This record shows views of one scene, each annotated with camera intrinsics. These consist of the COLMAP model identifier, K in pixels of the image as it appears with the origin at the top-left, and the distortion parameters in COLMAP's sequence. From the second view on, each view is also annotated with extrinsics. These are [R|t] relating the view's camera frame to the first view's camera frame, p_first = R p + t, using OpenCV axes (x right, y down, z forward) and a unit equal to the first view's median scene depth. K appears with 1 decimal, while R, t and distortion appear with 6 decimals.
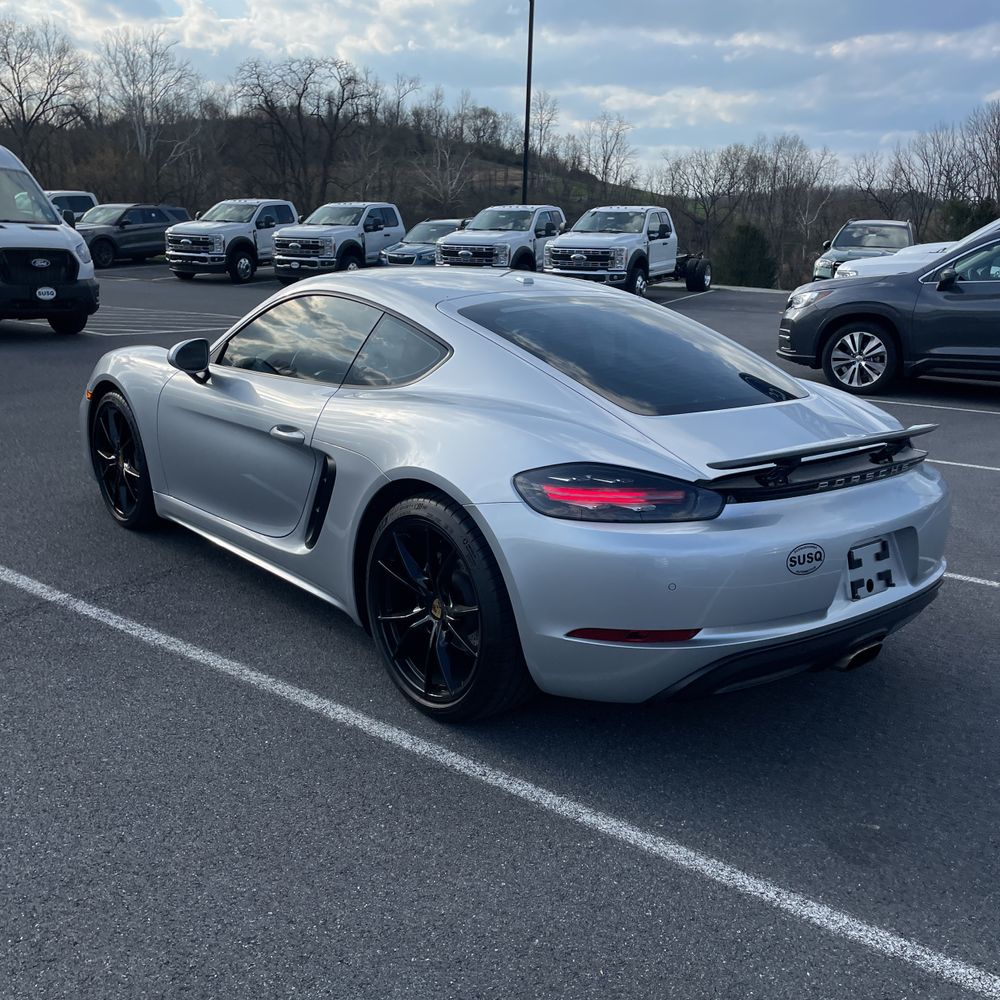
lens RADIAL K [[1019.7, 0, 473.6], [0, 1019.7, 489.5], [0, 0, 1]] dist [0.019045, 0.000000]
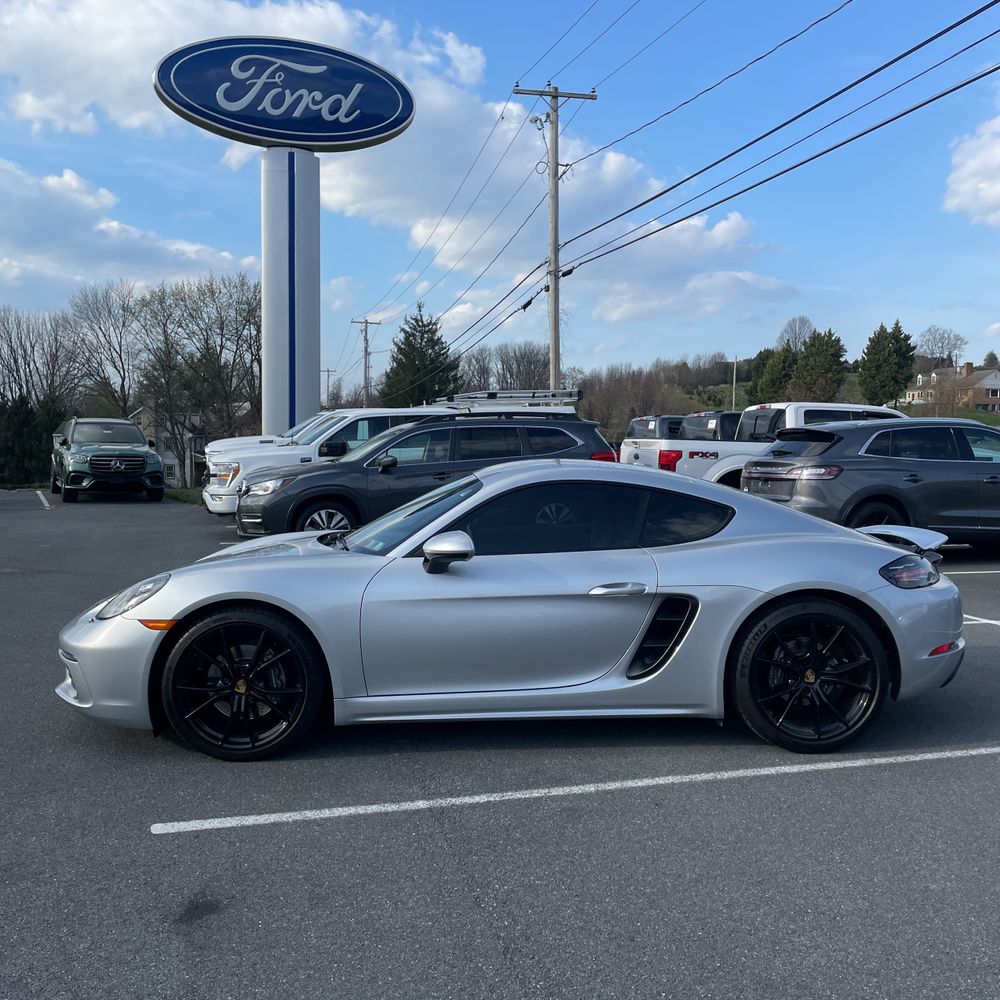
lens RADIAL K [[1019.7, 0, 510.7], [0, 1019.7, 454.9], [0, 0, 1]] dist [0.019045, 0.000000]
pose [[0.578913, -0.026643, 0.814954, -0.464819], [0.204802, 0.972177, -0.113701, -0.036395], [-0.789250, 0.232727, 0.568262, 0.135248]]
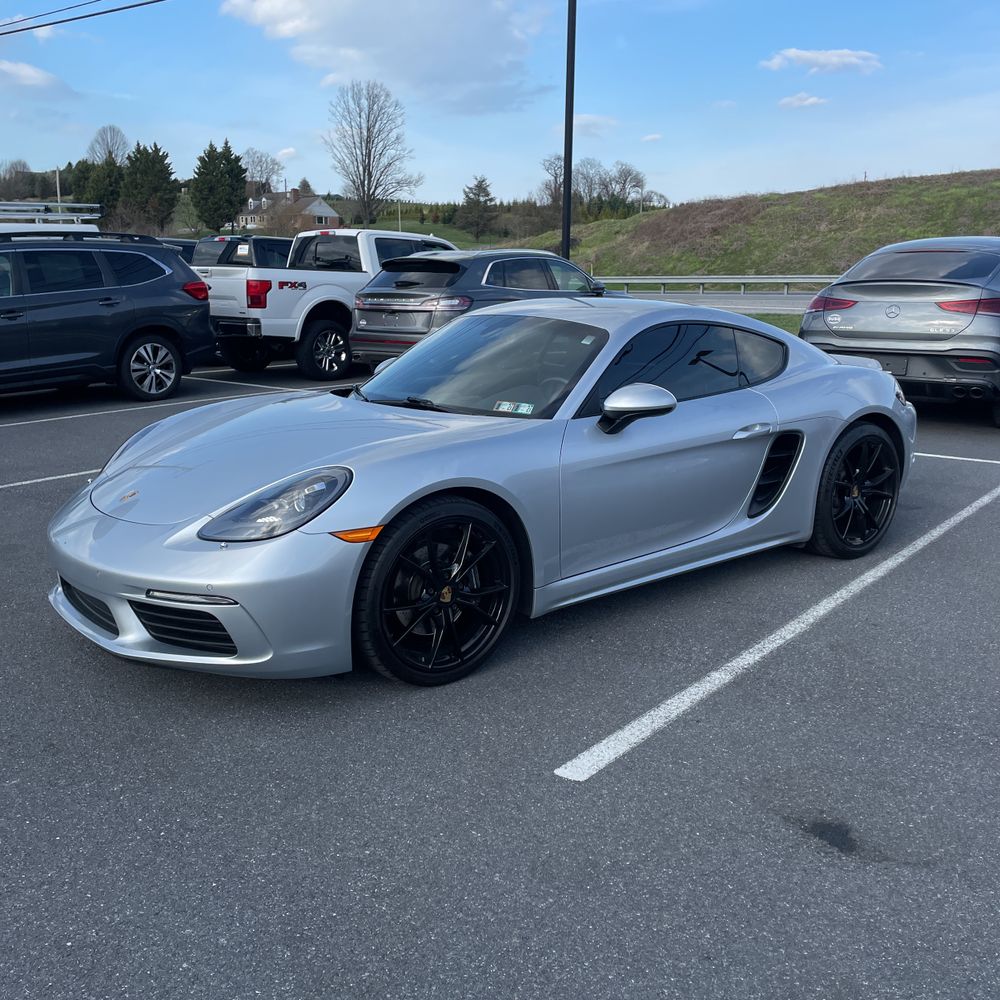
lens RADIAL K [[1019.7, 0, 535.1], [0, 1019.7, 475.5], [0, 0, 1]] dist [0.019045, 0.000000]
pose [[-0.046990, -0.214539, 0.975585, -0.509753], [0.232286, 0.947542, 0.219560, -0.120675], [-0.971512, 0.236931, 0.005309, 0.453808]]
